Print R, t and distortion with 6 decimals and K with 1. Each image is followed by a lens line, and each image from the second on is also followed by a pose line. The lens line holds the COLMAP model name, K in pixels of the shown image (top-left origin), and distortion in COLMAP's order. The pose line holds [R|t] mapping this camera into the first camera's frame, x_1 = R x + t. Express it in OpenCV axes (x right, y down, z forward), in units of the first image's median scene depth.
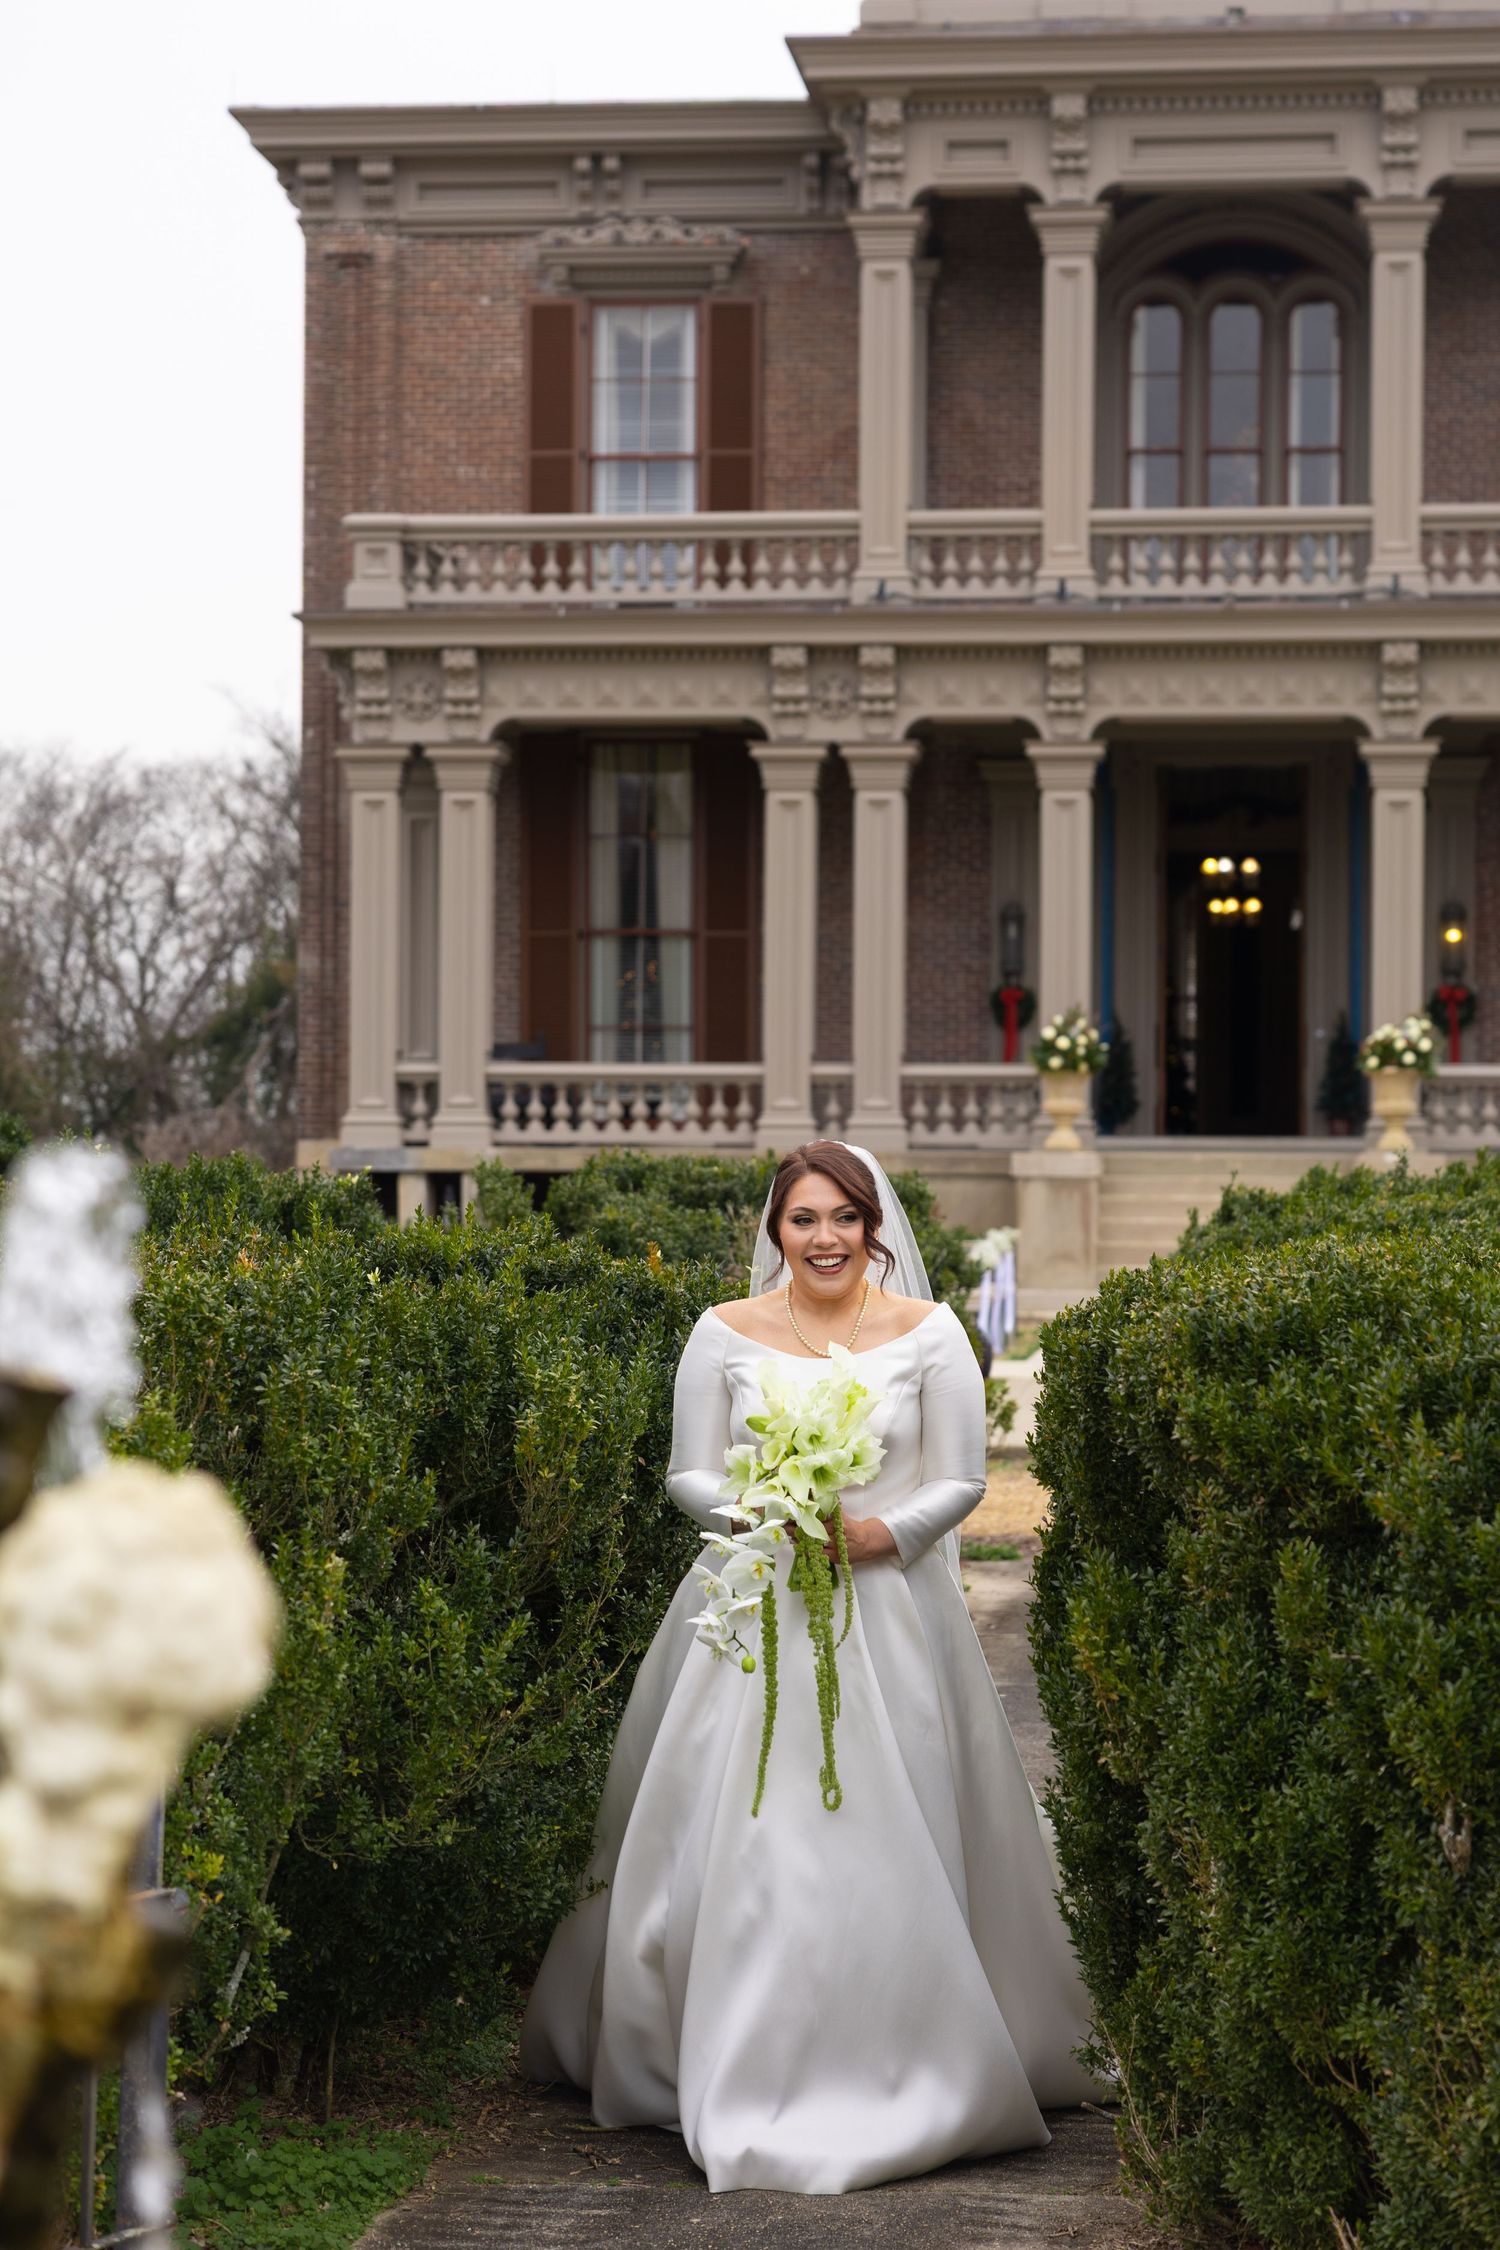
lens RADIAL K [[4426.1, 0, 765.2], [0, 4426.1, 1147.8], [0, 0, 1]] dist [0.074705, 0.000000]
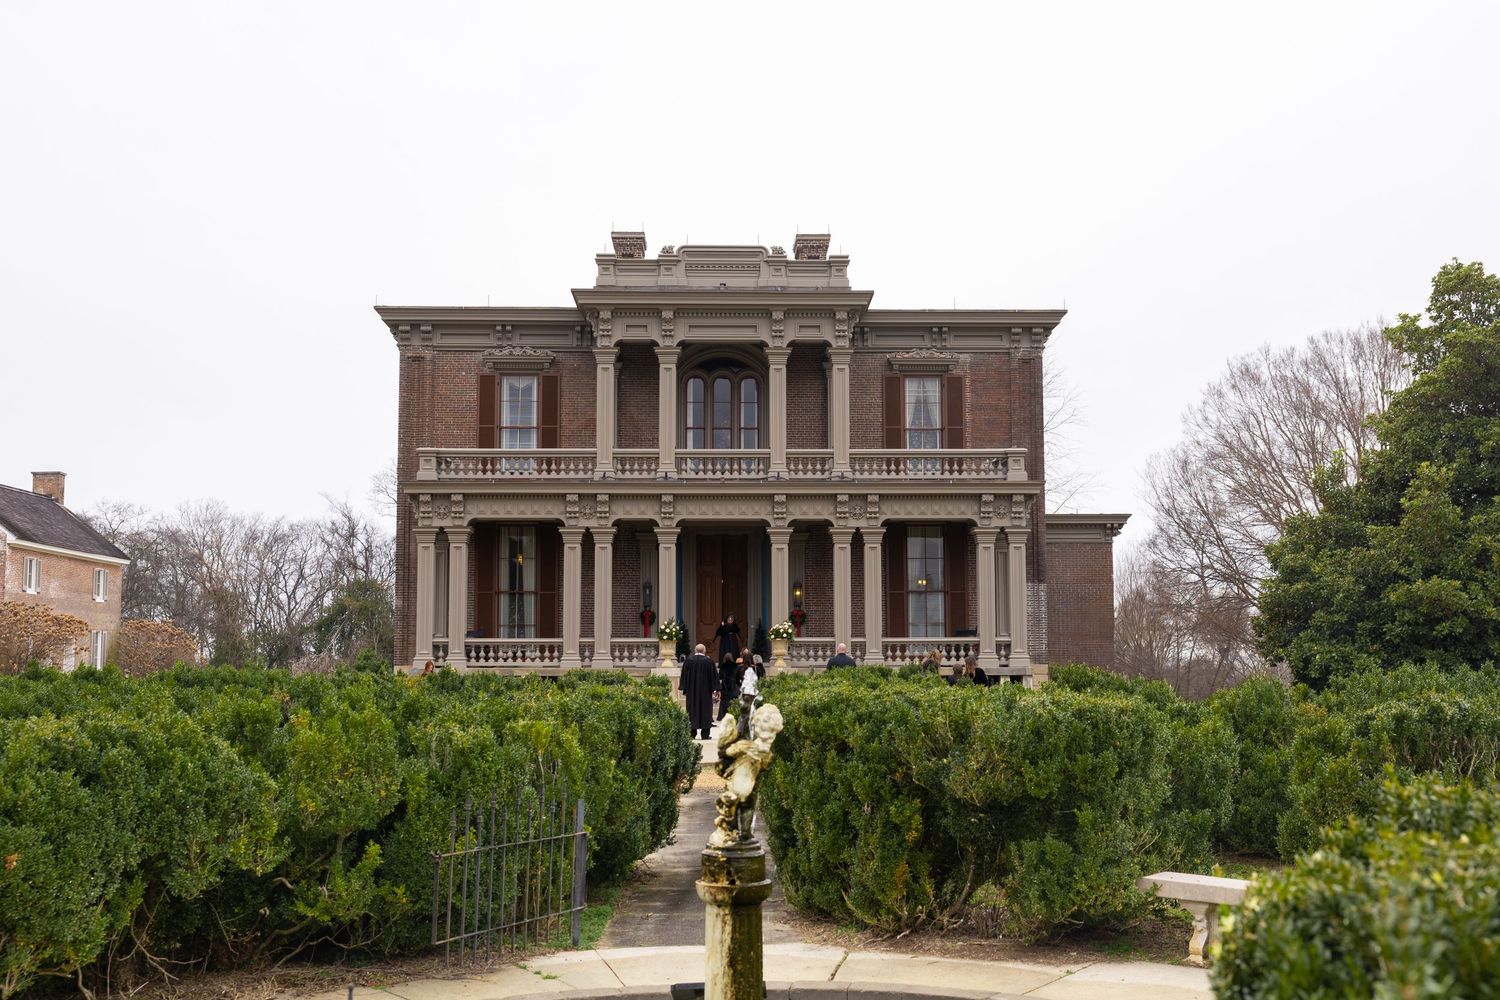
lens RADIAL K [[1698.3, 0, 752.6], [0, 1698.3, 523.2], [0, 0, 1]] dist [-0.024716, 0.000000]
pose [[0.990460, 0.004321, 0.137732, -0.030639], [0.007285, 0.996468, -0.083655, -0.000180], [-0.137607, 0.083860, 0.986930, -0.113552]]
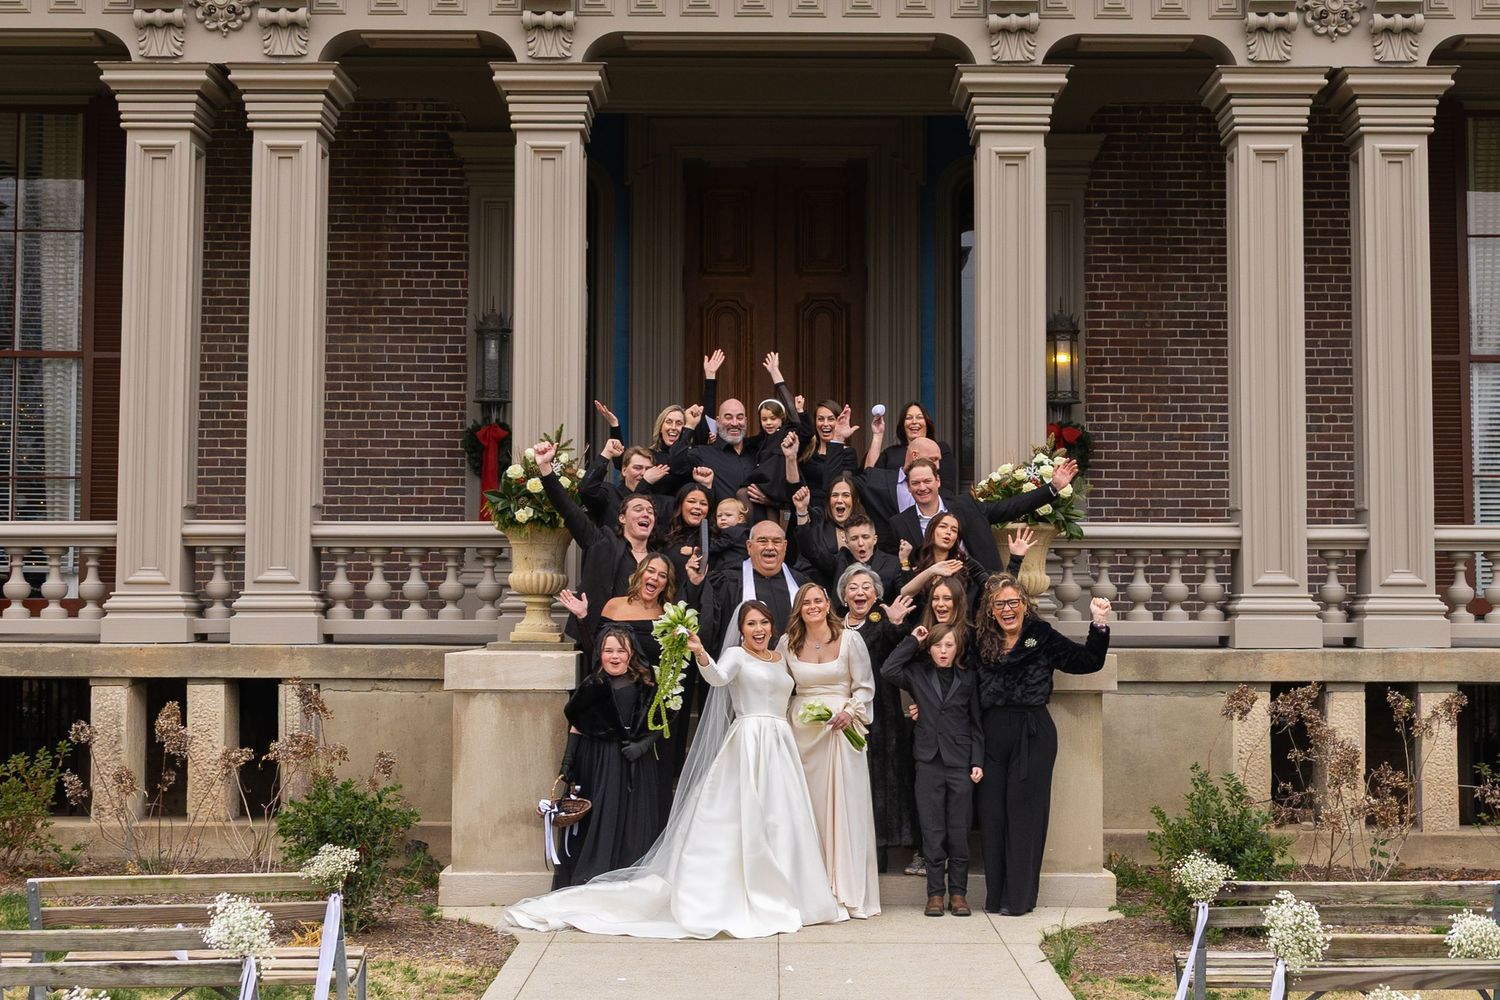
lens RADIAL K [[2385.5, 0, 771.5], [0, 2385.5, 453.3], [0, 0, 1]] dist [-0.003934, 0.000000]
pose [[0.993387, 0.004939, 0.114712, 0.059382], [0.002251, 0.998045, -0.062458, -0.005715], [-0.114796, 0.062303, 0.991433, 0.616915]]
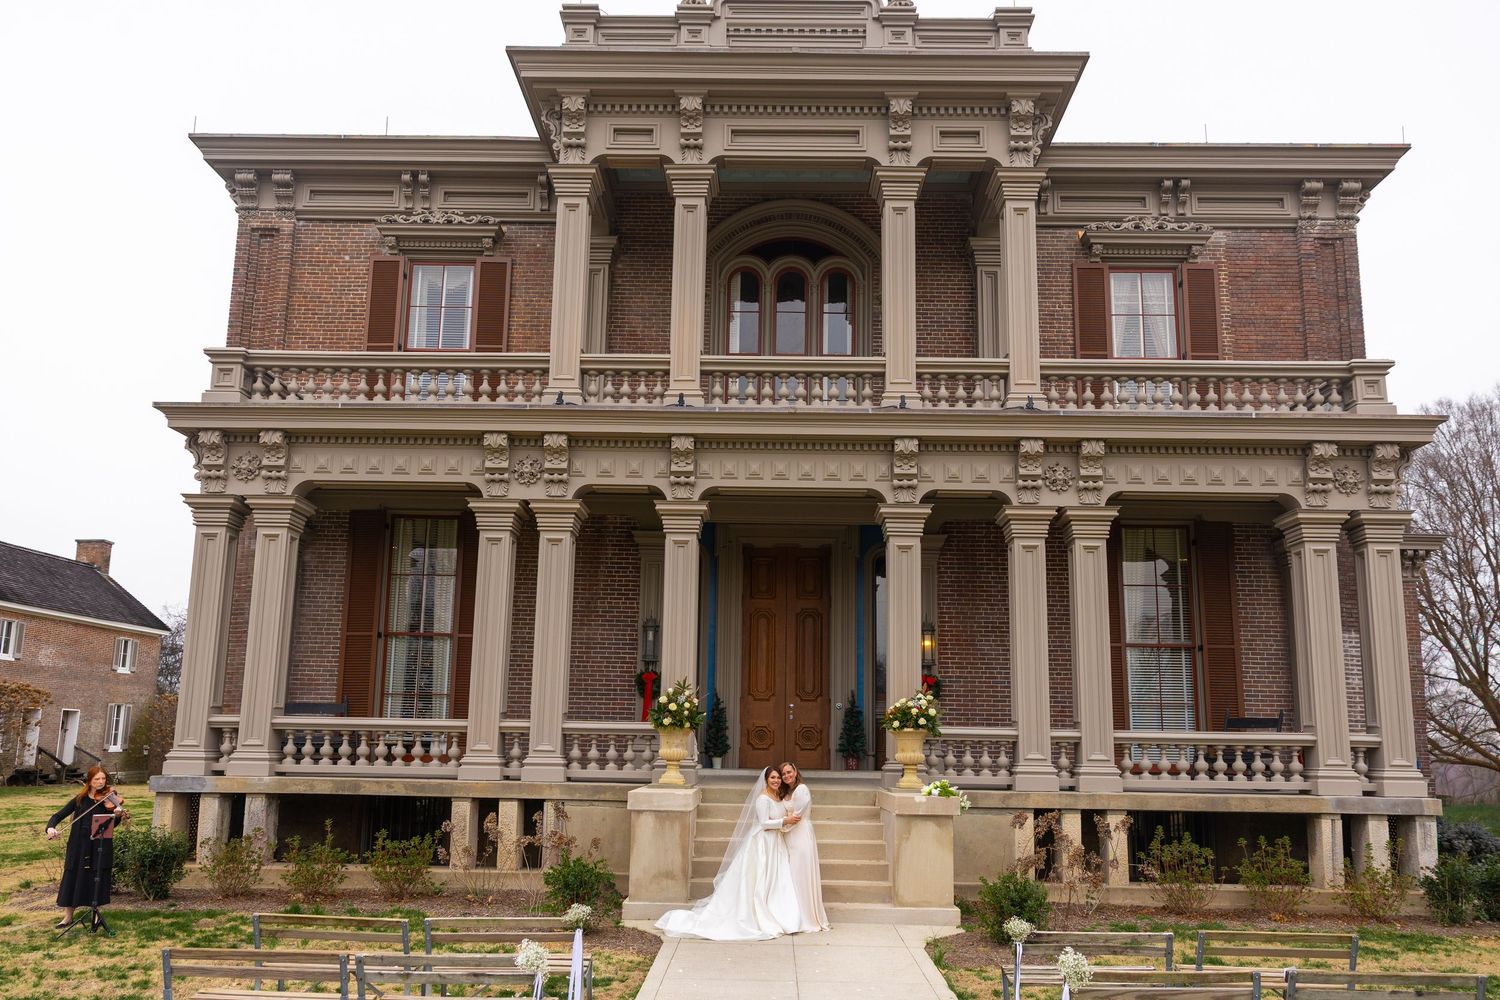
lens RADIAL K [[1136.3, 0, 750.1], [0, 1136.3, 551.8], [0, 0, 1]] dist [-0.004141, 0.012103]
pose [[0.995159, 0.027165, 0.094451, 0.054730], [-0.011318, 0.986326, -0.164419, -0.012970], [-0.097626, 0.162554, 0.981858, 0.623412]]
